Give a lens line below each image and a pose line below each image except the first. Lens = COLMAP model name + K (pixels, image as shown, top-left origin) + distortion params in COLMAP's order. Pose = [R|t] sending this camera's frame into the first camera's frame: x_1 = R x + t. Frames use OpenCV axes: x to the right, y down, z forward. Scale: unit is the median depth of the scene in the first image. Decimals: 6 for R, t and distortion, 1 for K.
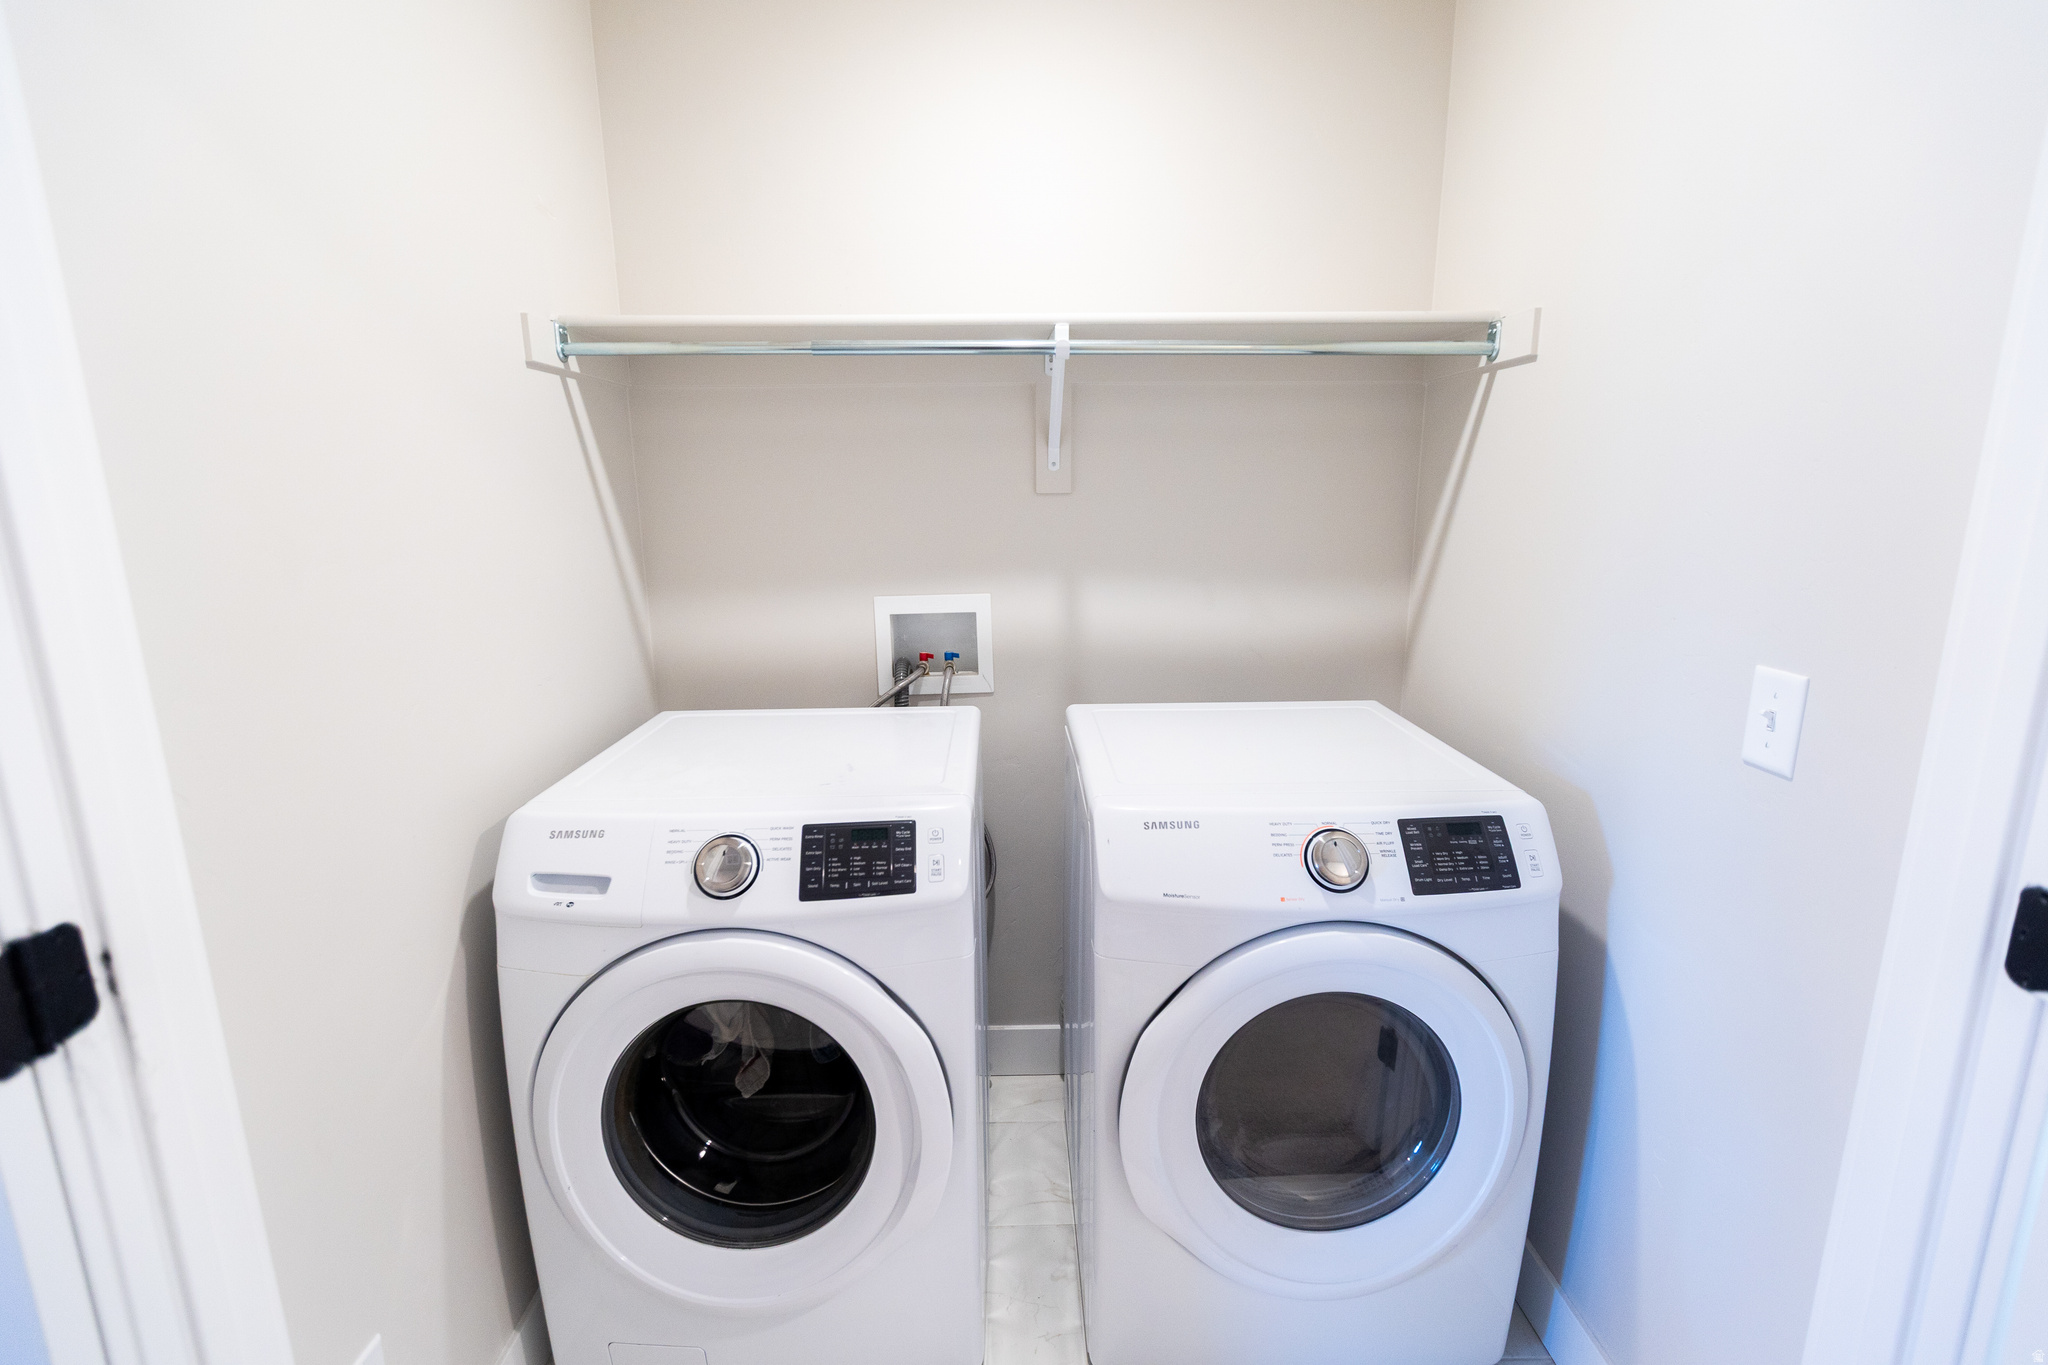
lens RADIAL K [[932.8, 0, 1025.7], [0, 932.8, 674.9], [0, 0, 1]] dist [0.001395, 0.000530]
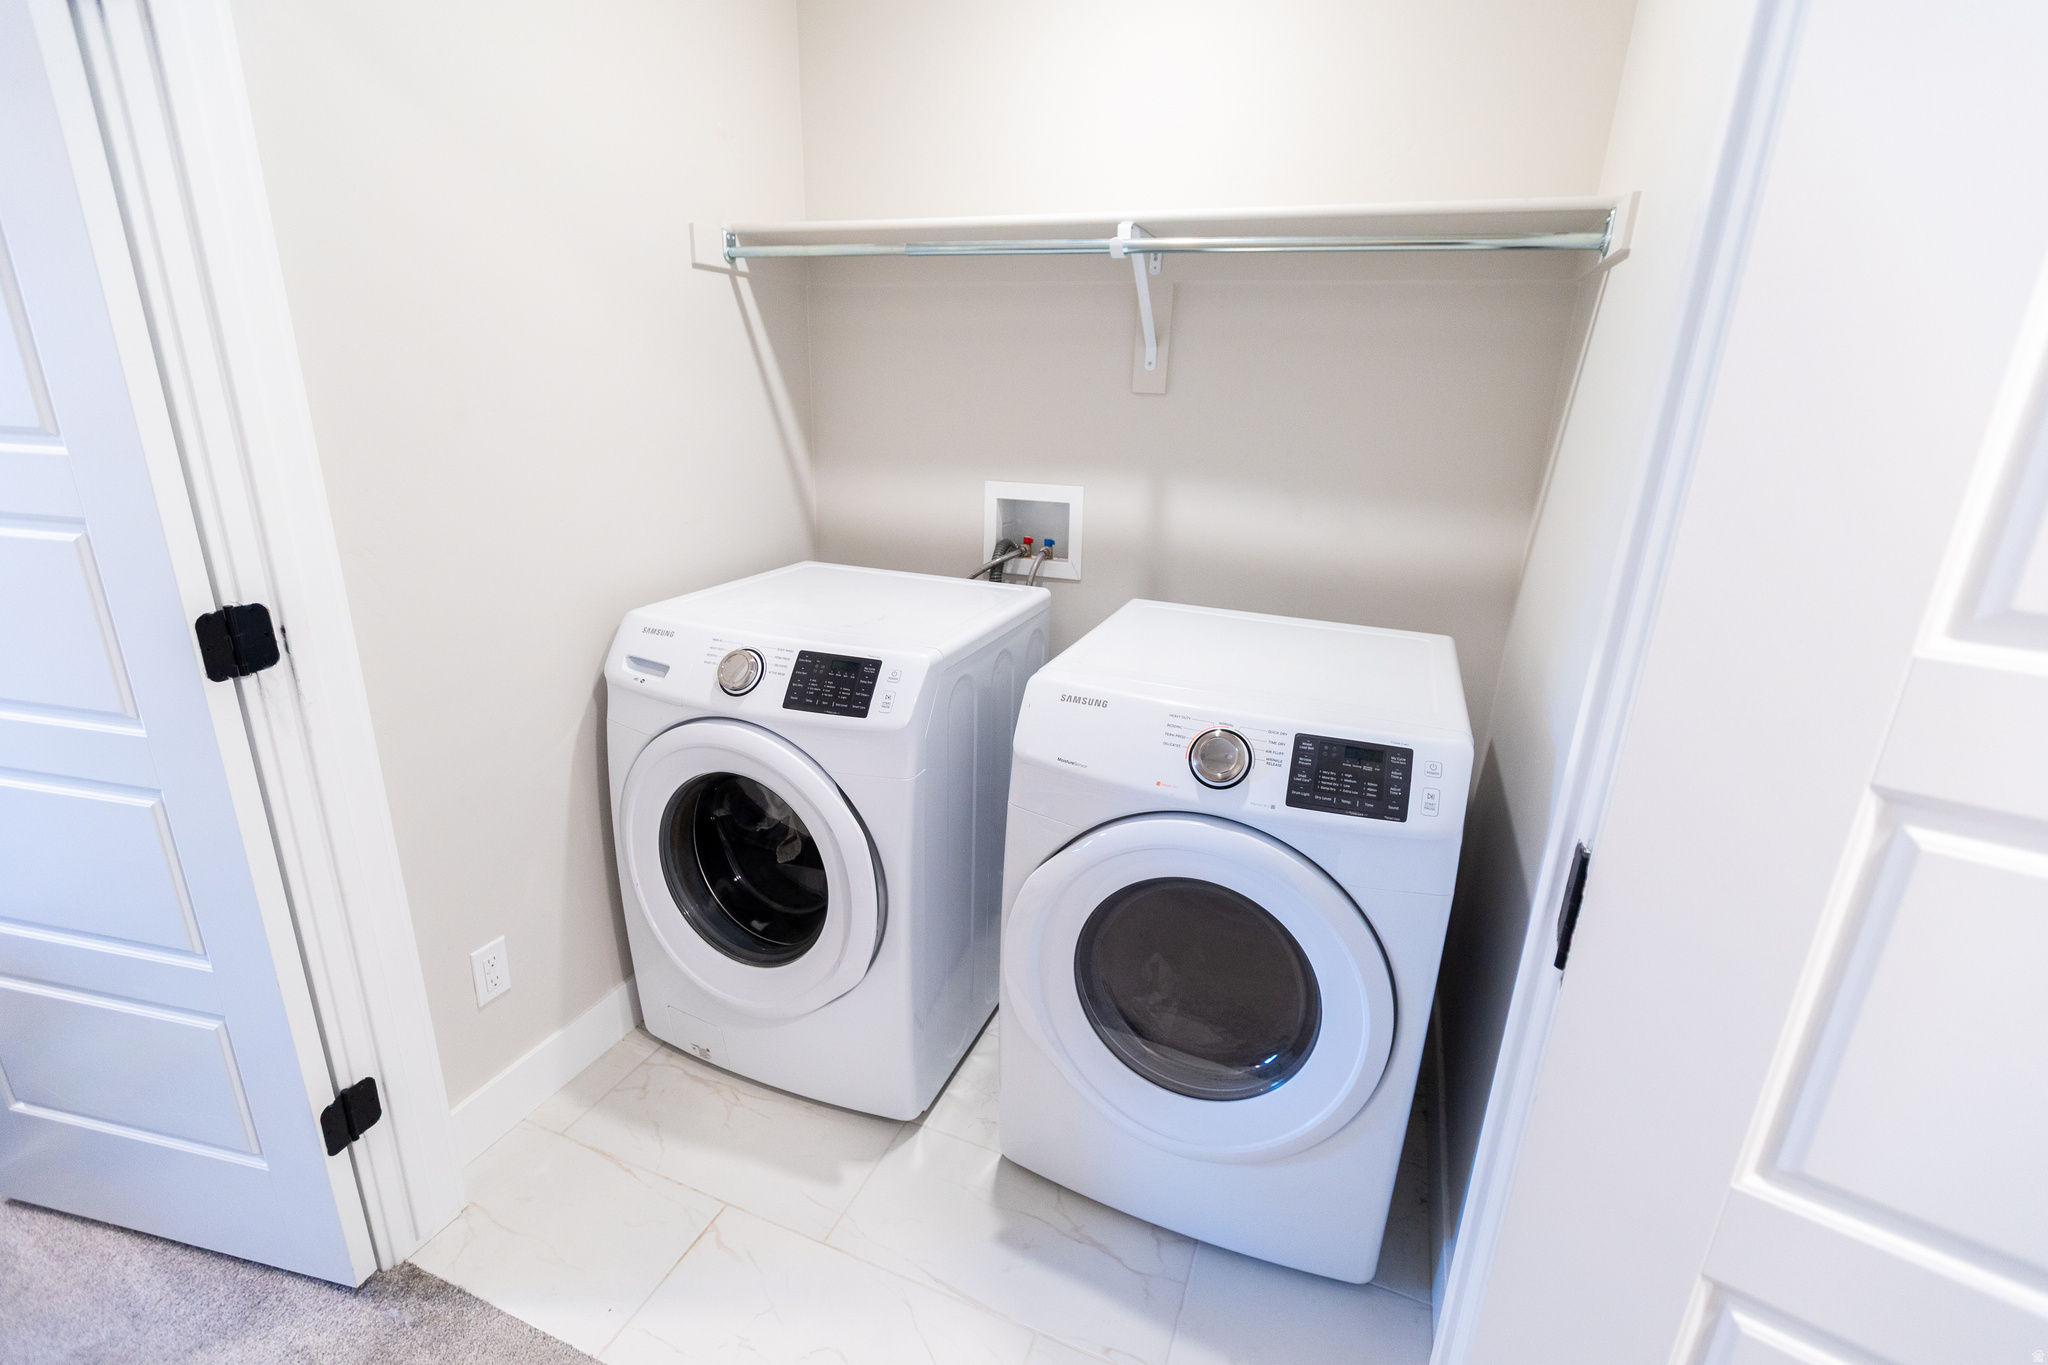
lens RADIAL K [[929.0, 0, 1020.6], [0, 929.0, 679.6], [0, 0, 1]] dist [-0.000969, 0.000578]
pose [[0.916933, 0.158759, -0.366100, 0.448362], [-0.120942, 0.984862, 0.124173, 0.009317], [0.380272, -0.069581, 0.922254, -0.029281]]
